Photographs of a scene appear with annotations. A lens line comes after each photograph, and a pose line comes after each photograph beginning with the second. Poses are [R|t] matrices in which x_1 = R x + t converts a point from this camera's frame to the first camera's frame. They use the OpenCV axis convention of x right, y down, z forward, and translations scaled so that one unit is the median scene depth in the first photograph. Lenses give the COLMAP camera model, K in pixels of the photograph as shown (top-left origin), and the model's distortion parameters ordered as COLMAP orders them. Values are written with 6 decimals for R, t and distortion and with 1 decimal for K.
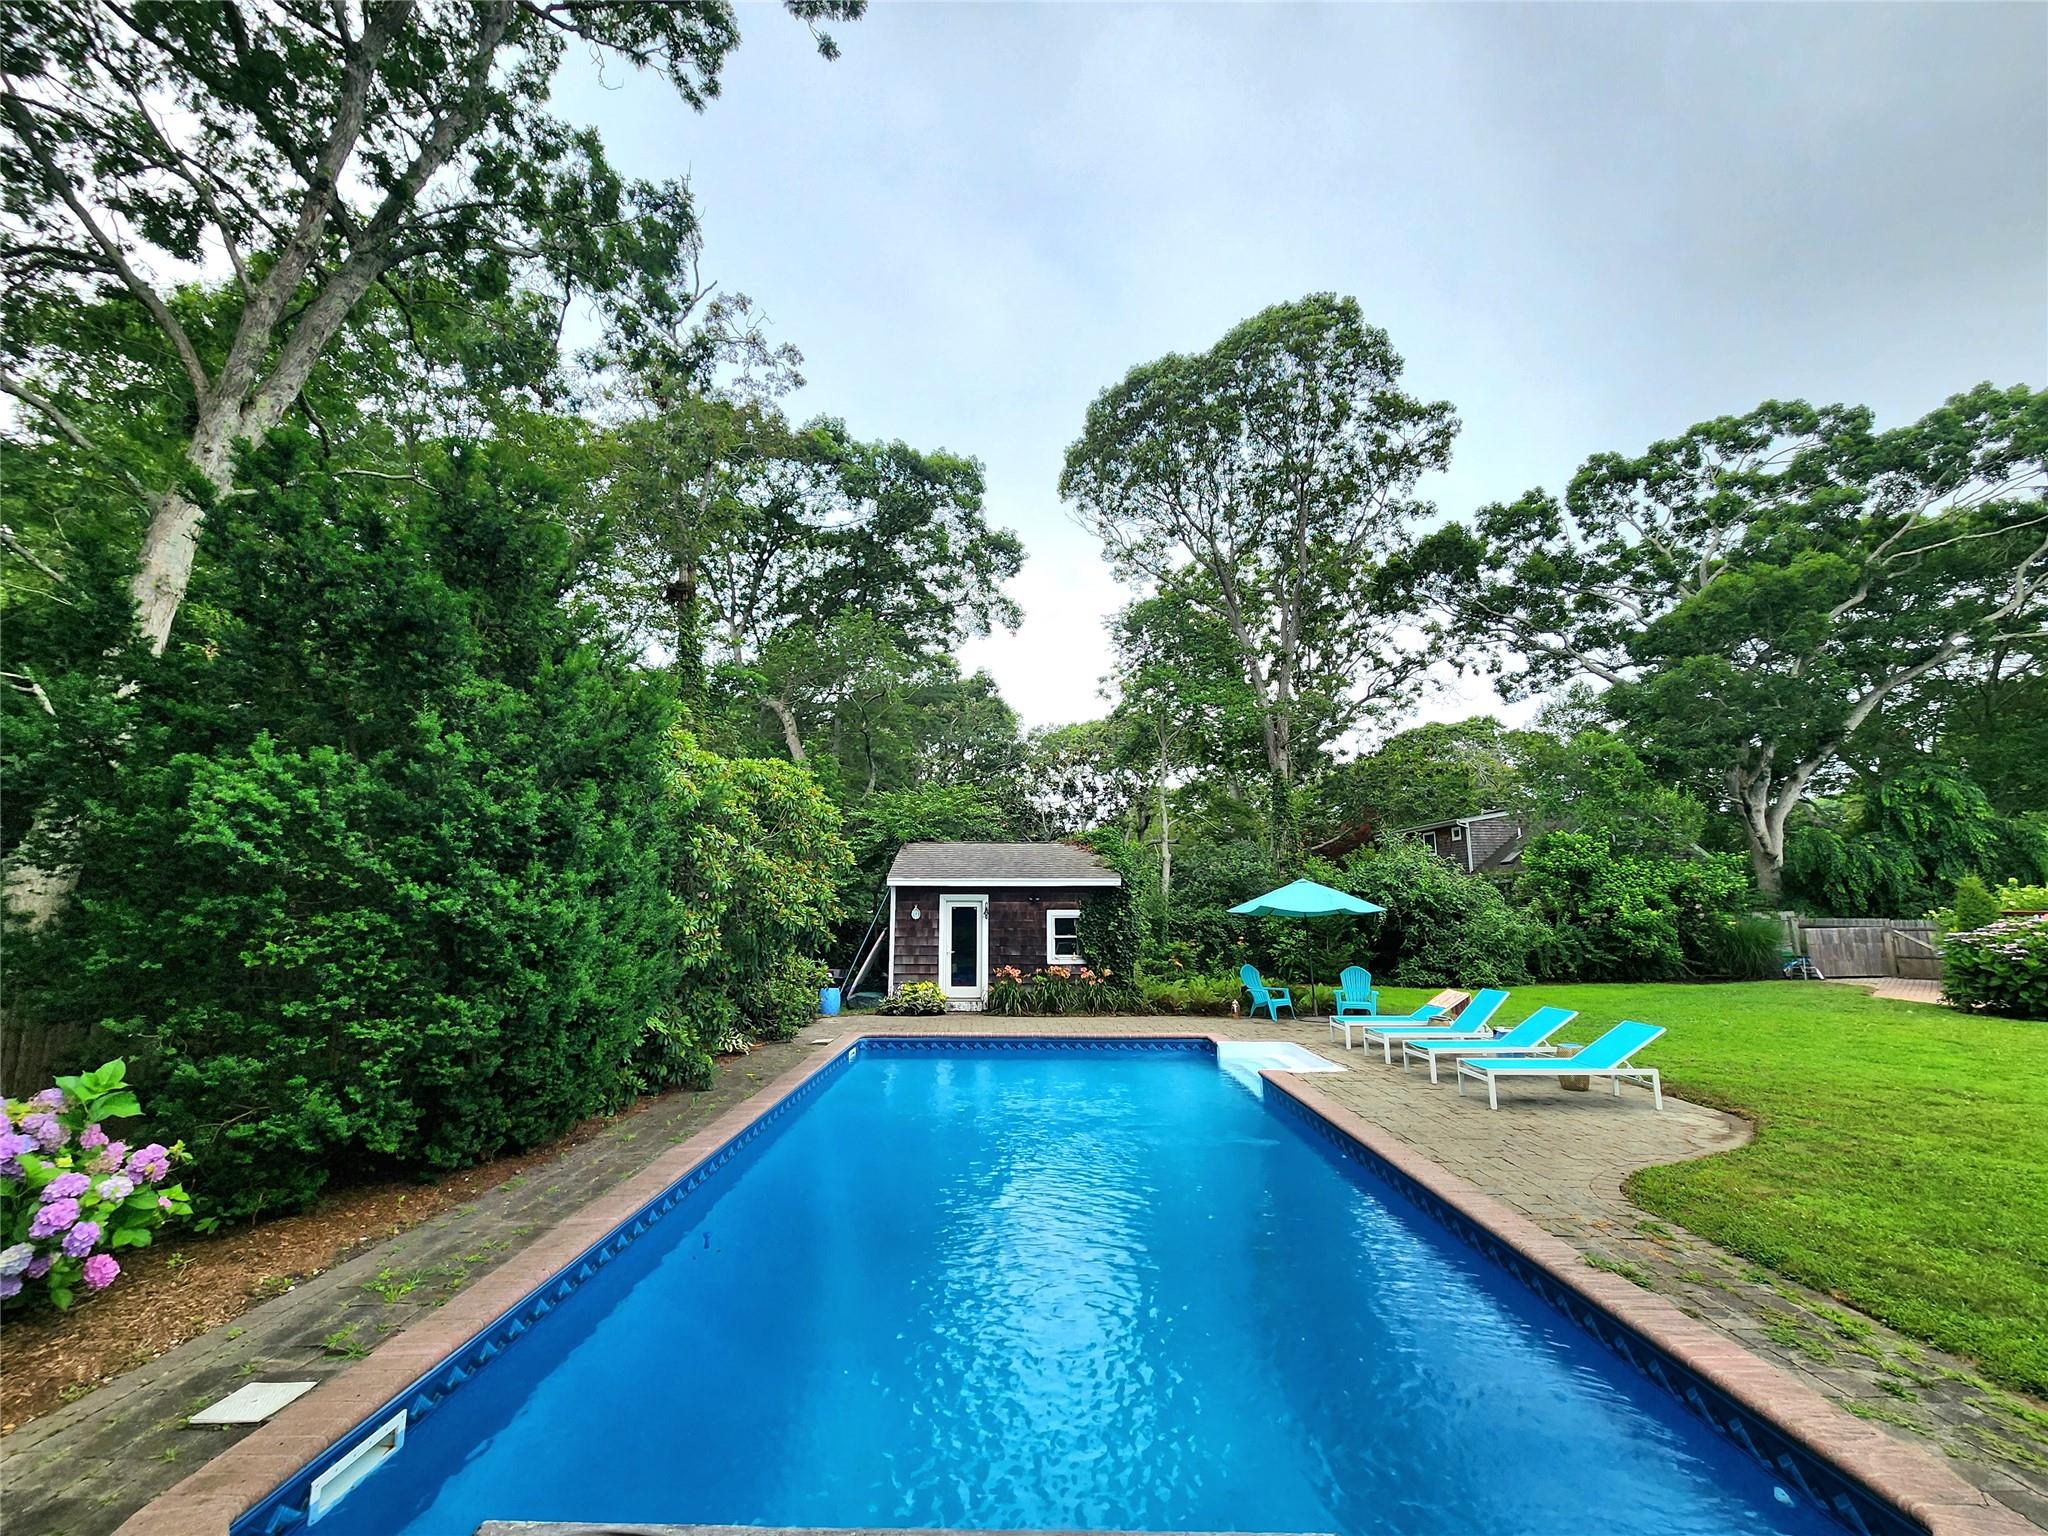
lens RADIAL K [[843.5, 0, 1023.9], [0, 843.5, 758.4], [0, 0, 1]] dist [0.006192, 0.000906]
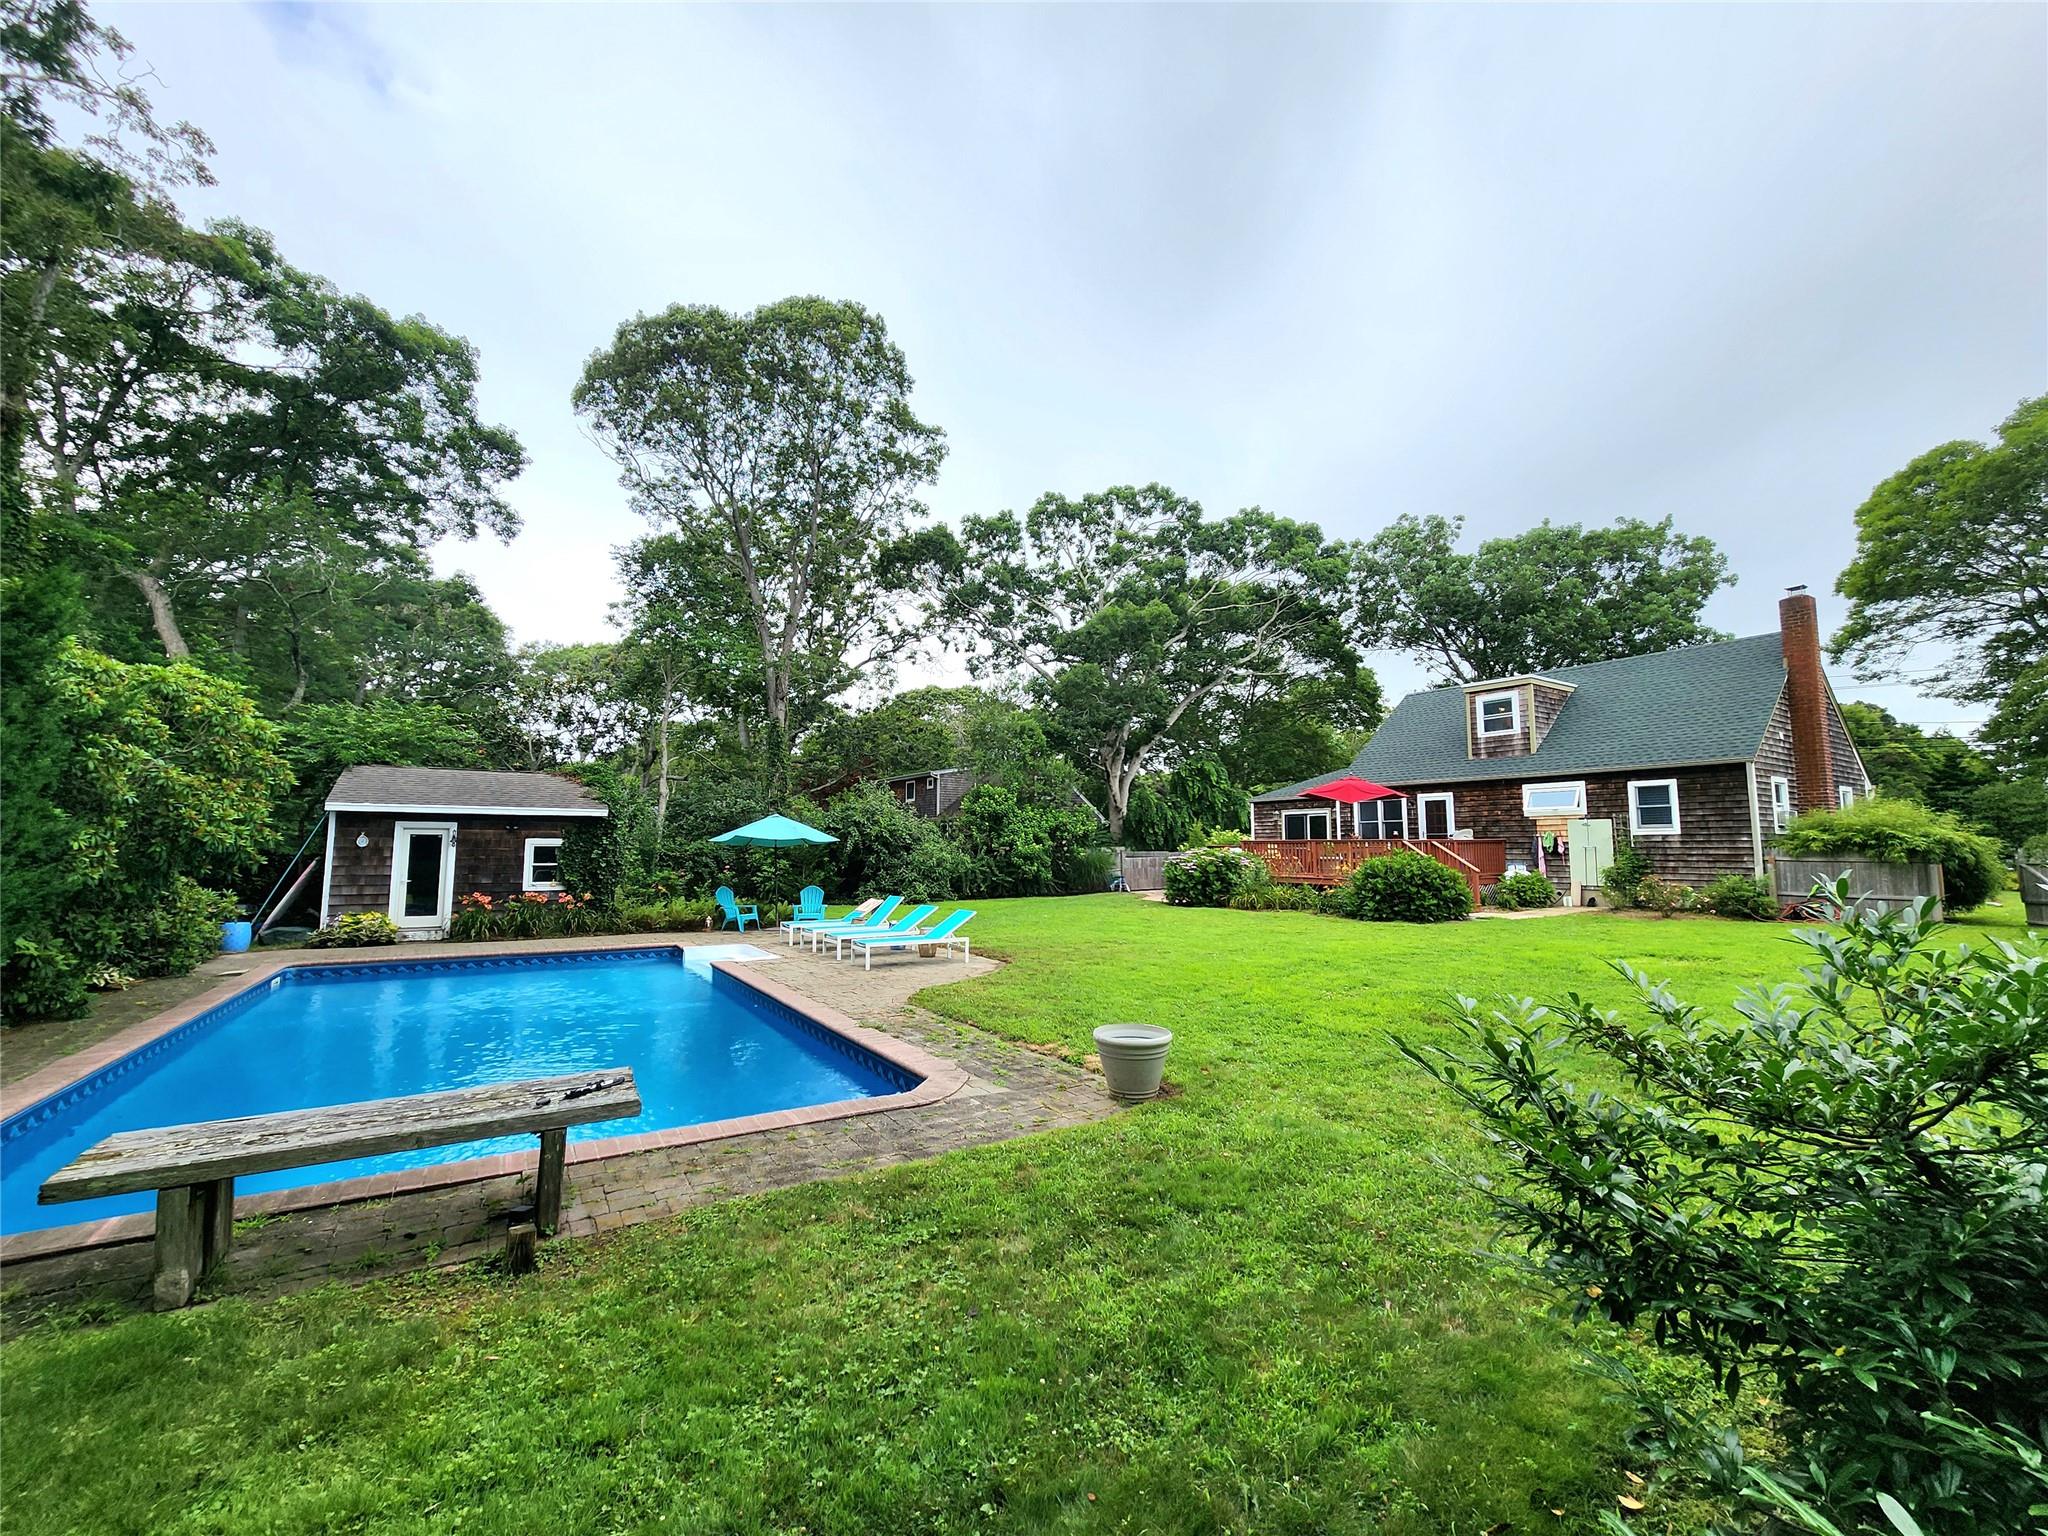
lens RADIAL K [[843.5, 0, 1017.6], [0, 843.5, 766.3], [0, 0, 1]] dist [0.006192, 0.000906]
pose [[0.854486, 0.056019, 0.516446, 0.001675], [-0.096356, 0.994008, 0.051606, -0.011623], [-0.510460, -0.093859, 0.854764, -0.114515]]
